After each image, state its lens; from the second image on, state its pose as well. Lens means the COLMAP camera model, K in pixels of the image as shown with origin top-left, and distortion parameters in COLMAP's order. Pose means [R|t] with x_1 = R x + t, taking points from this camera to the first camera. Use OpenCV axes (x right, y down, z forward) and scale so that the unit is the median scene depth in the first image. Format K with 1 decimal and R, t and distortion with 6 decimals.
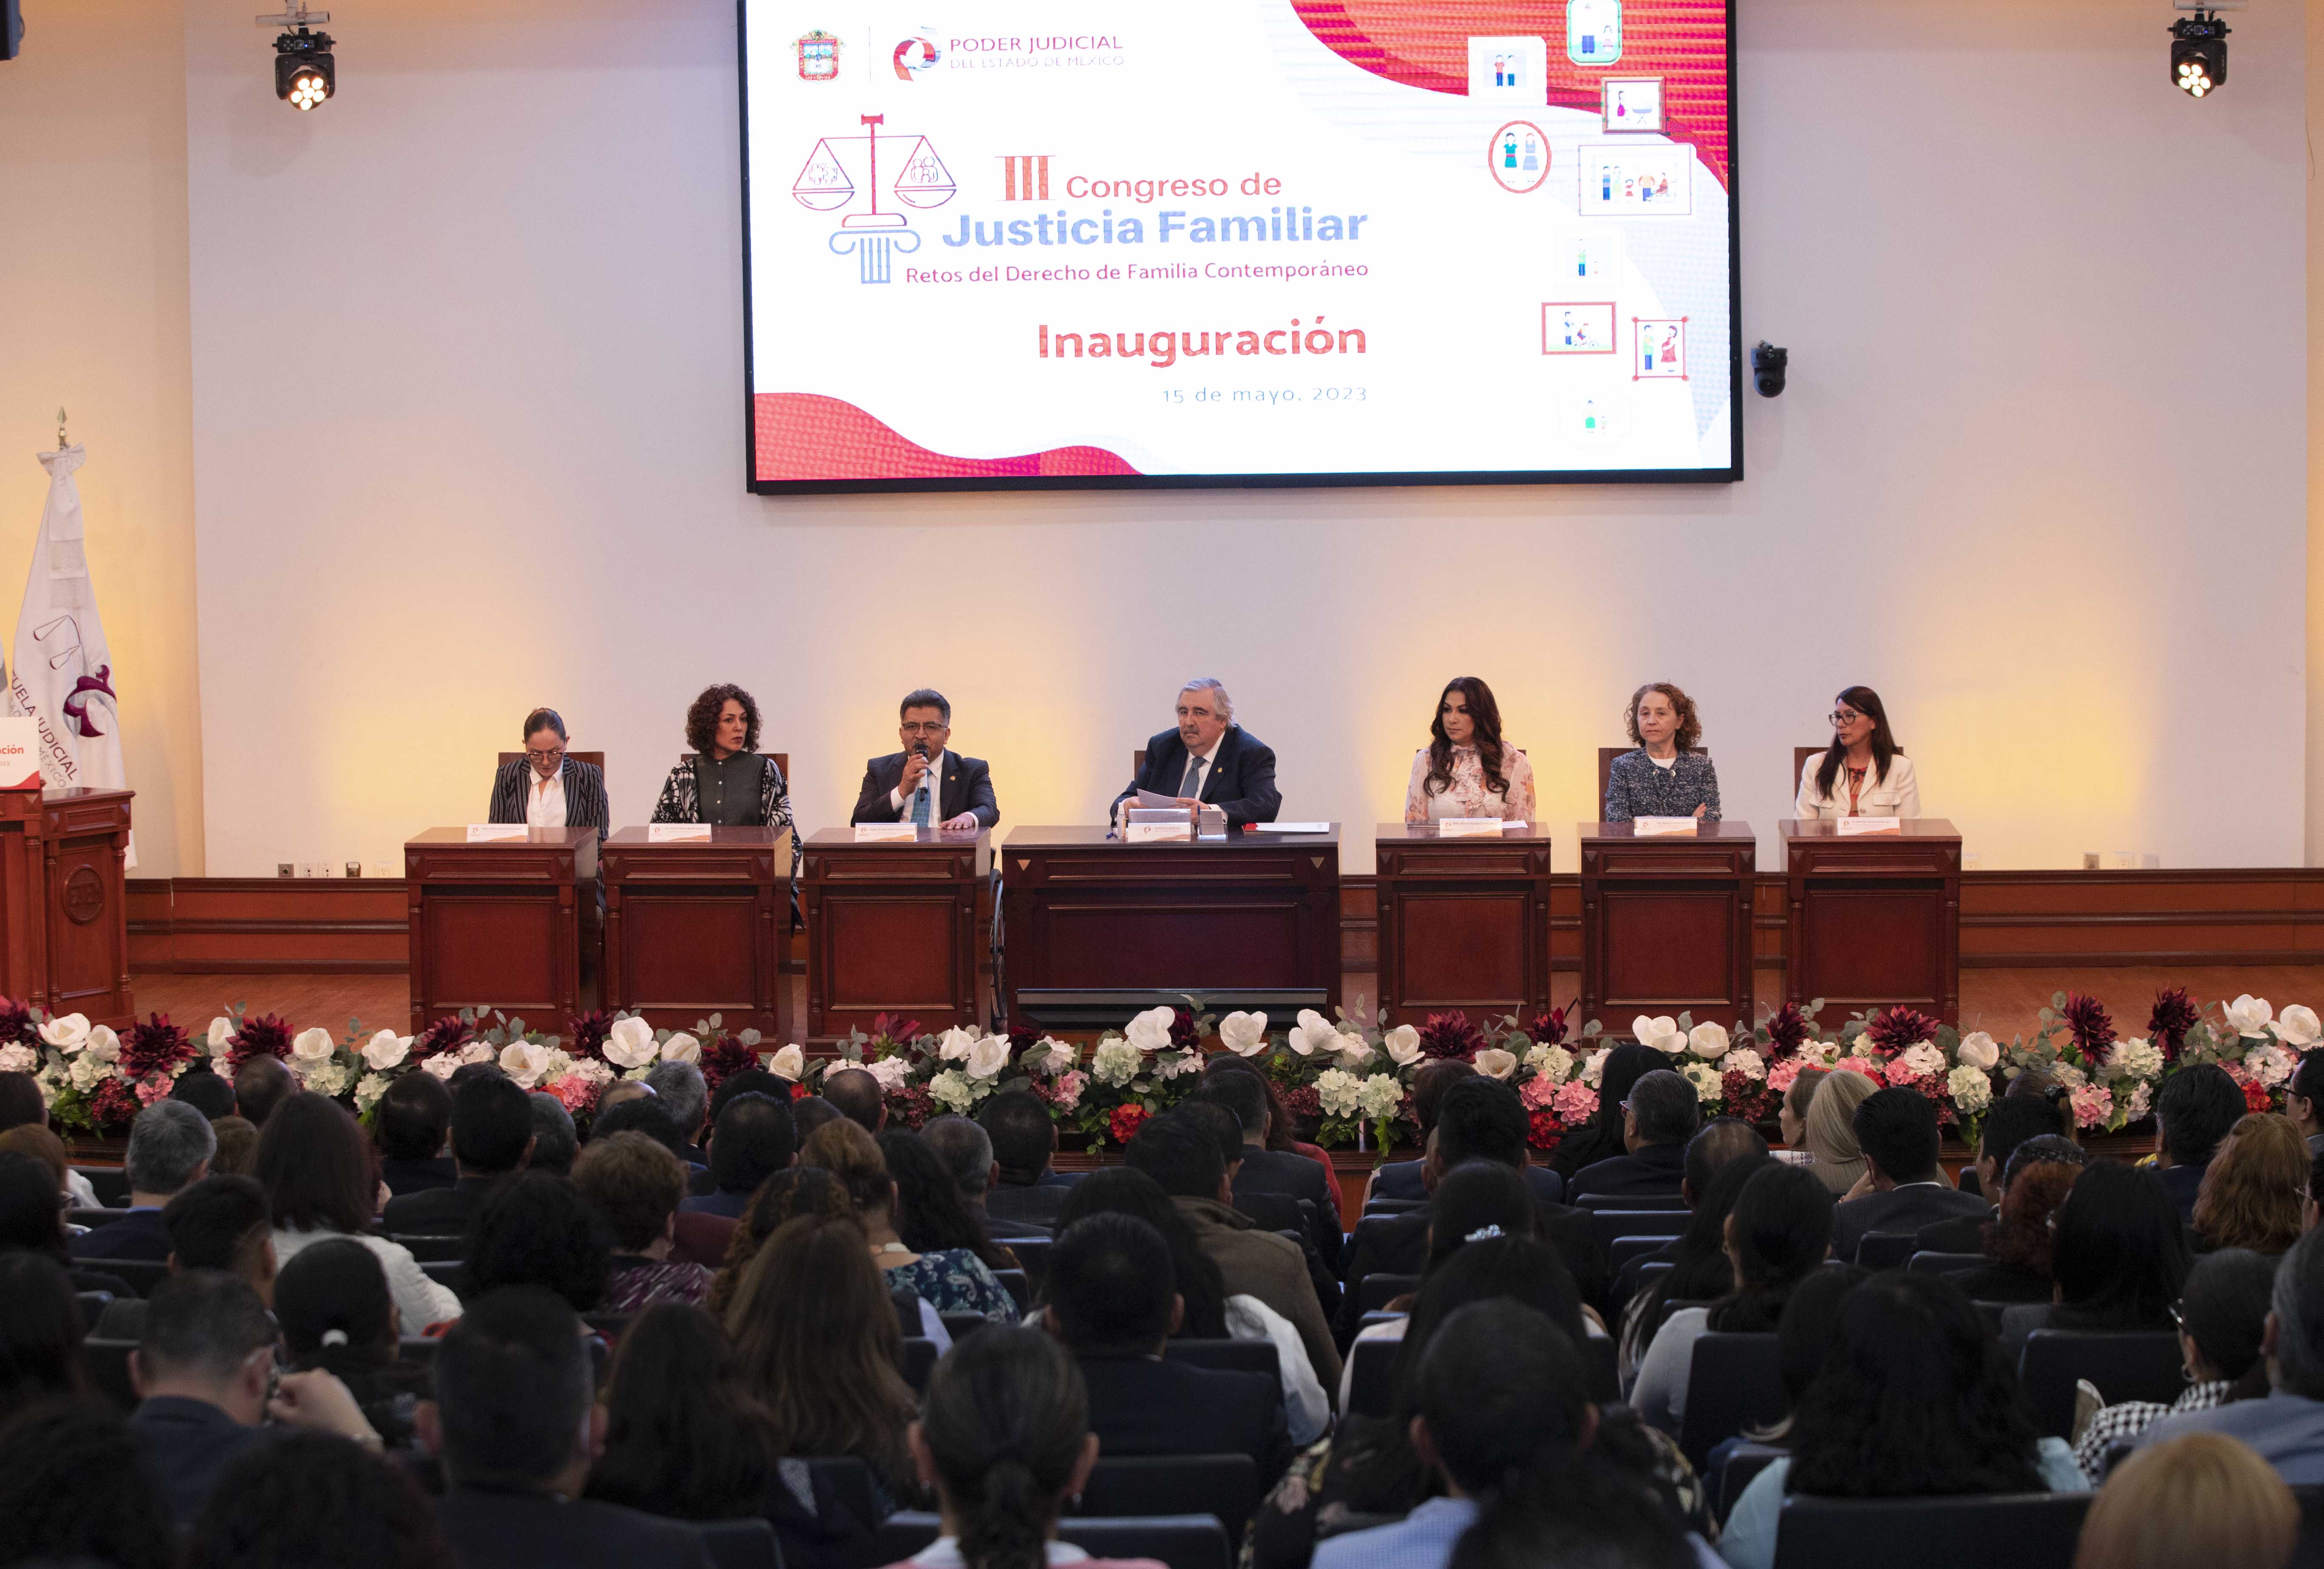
lens RADIAL K [[5237.2, 0, 1172.3], [0, 5237.2, 853.5], [0, 0, 1]] dist [-0.331999, 0.256929]
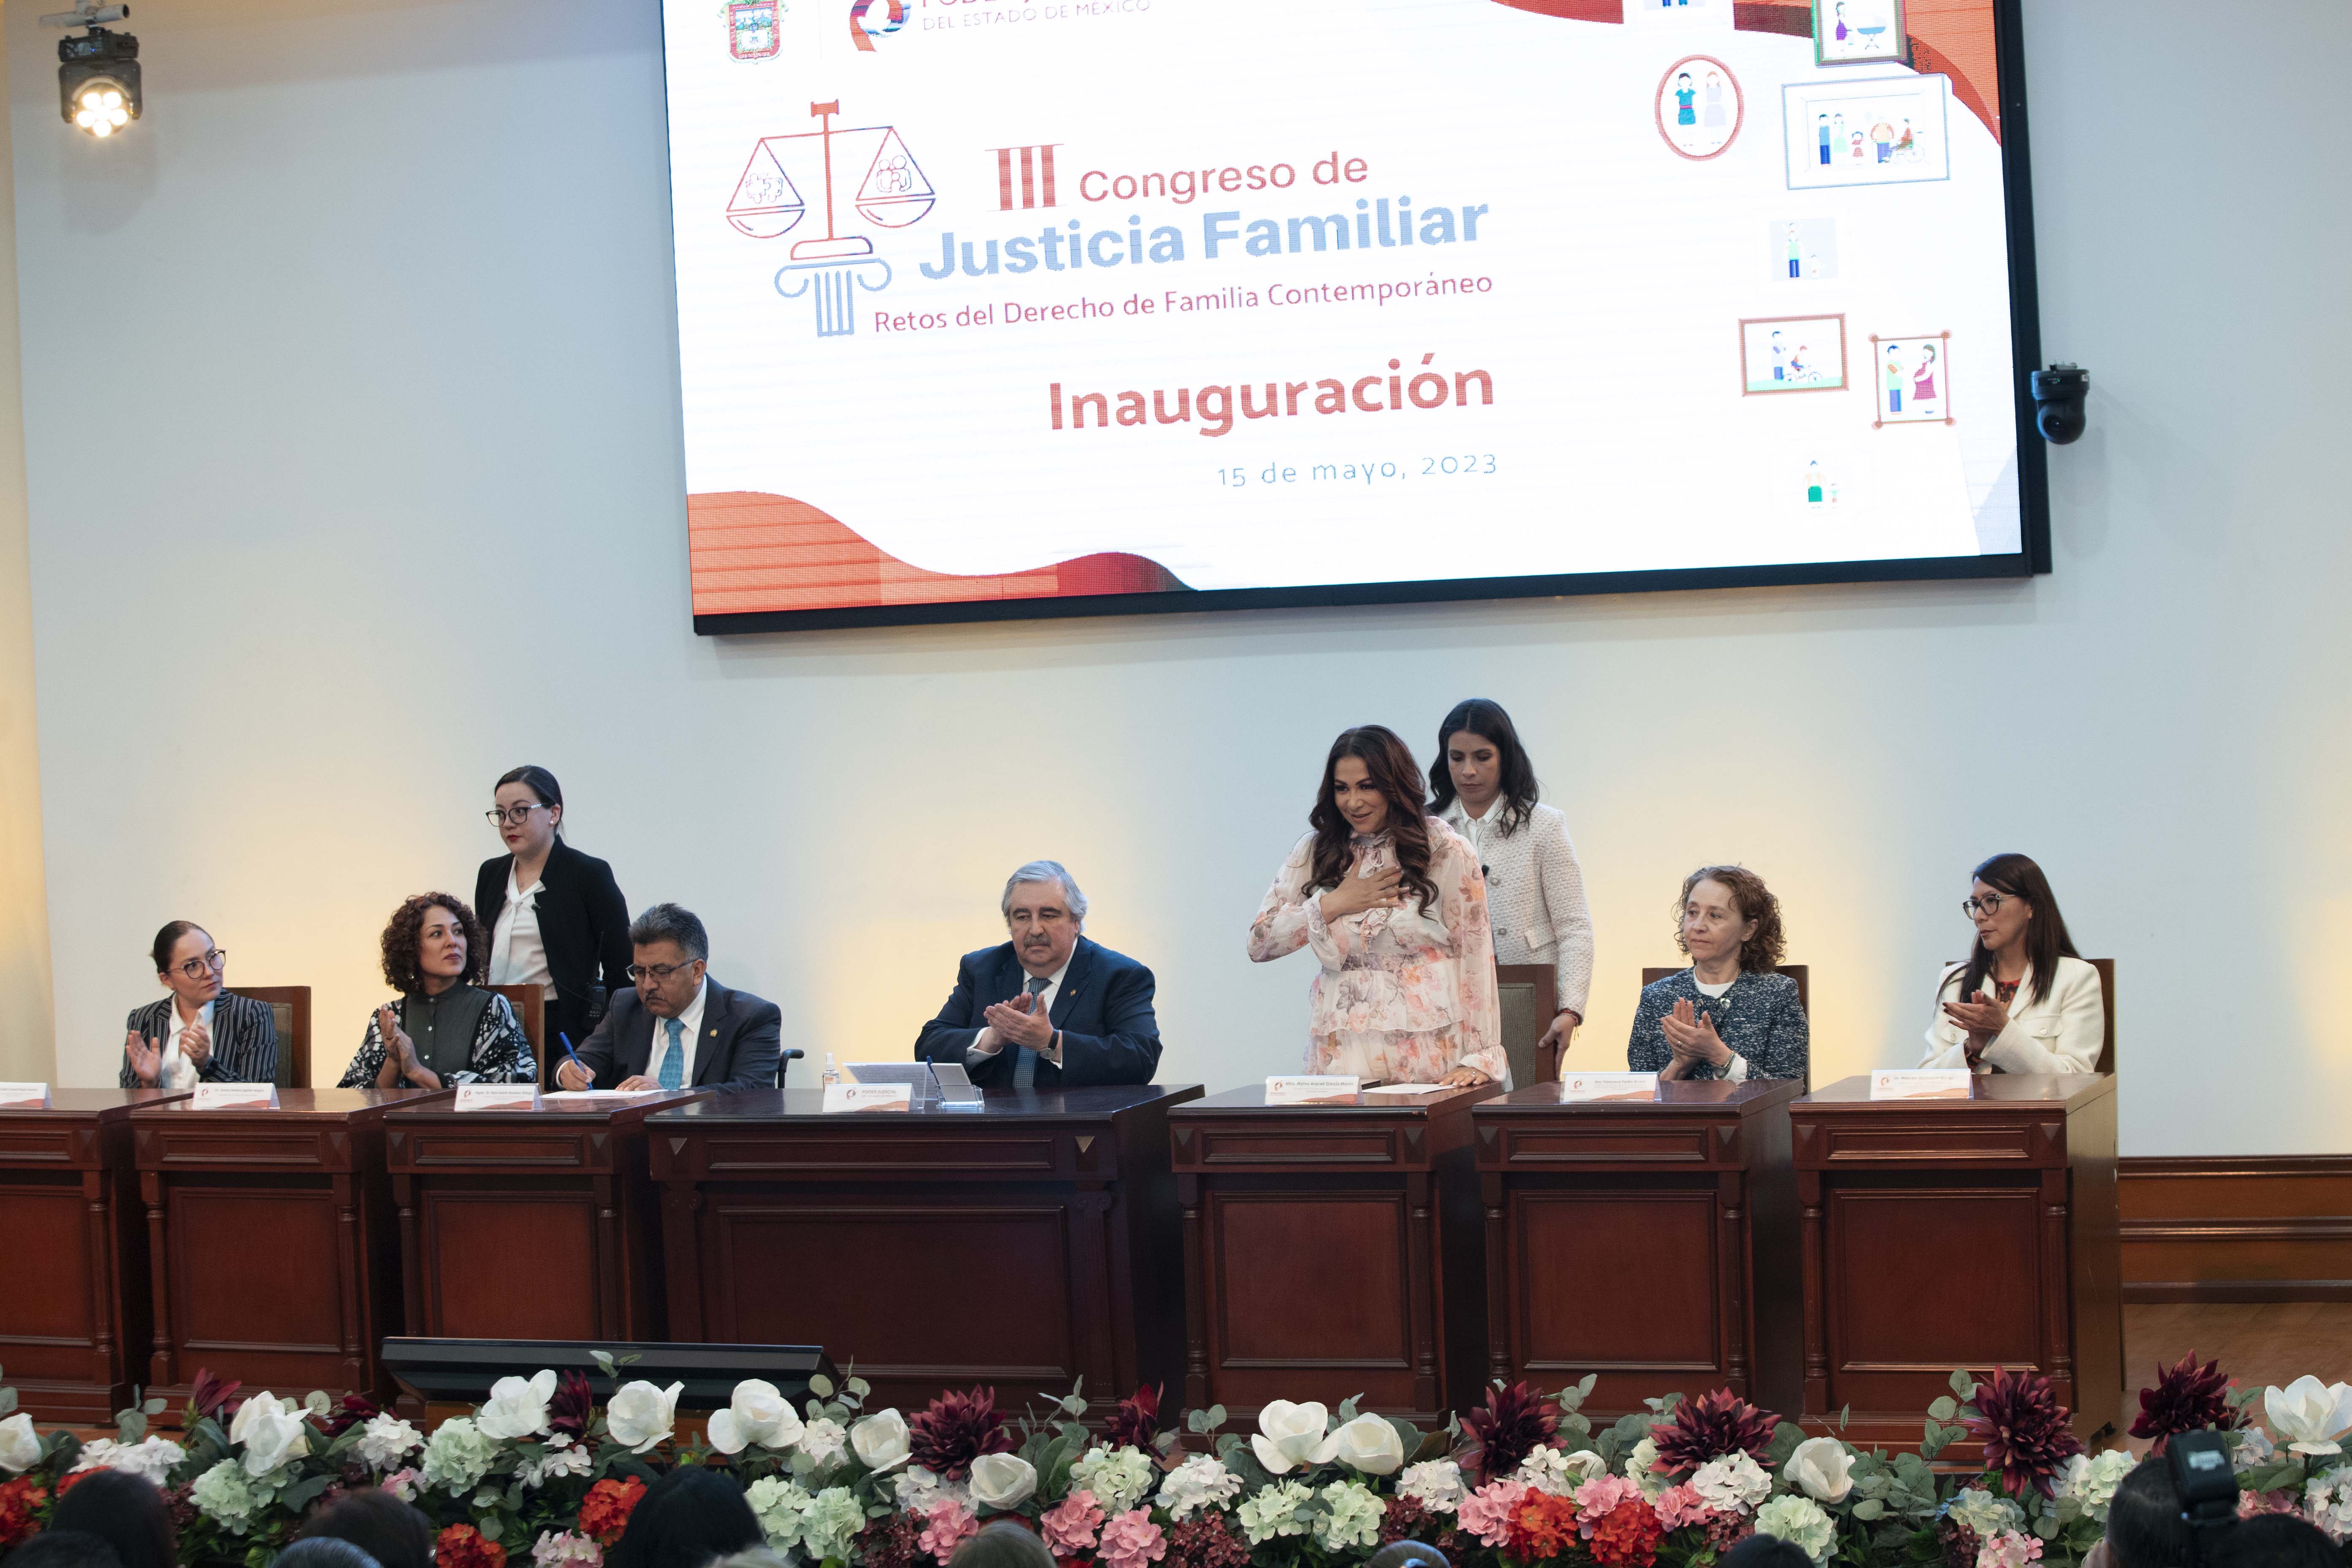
lens RADIAL K [[5258.0, 0, 1175.6], [0, 5258.0, 813.0], [0, 0, 1]] dist [-0.299764, -0.013925]
pose [[0.954127, -0.017028, -0.298918, 0.204341], [-0.001419, 0.998113, -0.061389, 0.000666], [0.299399, 0.058998, 0.952302, 0.332459]]
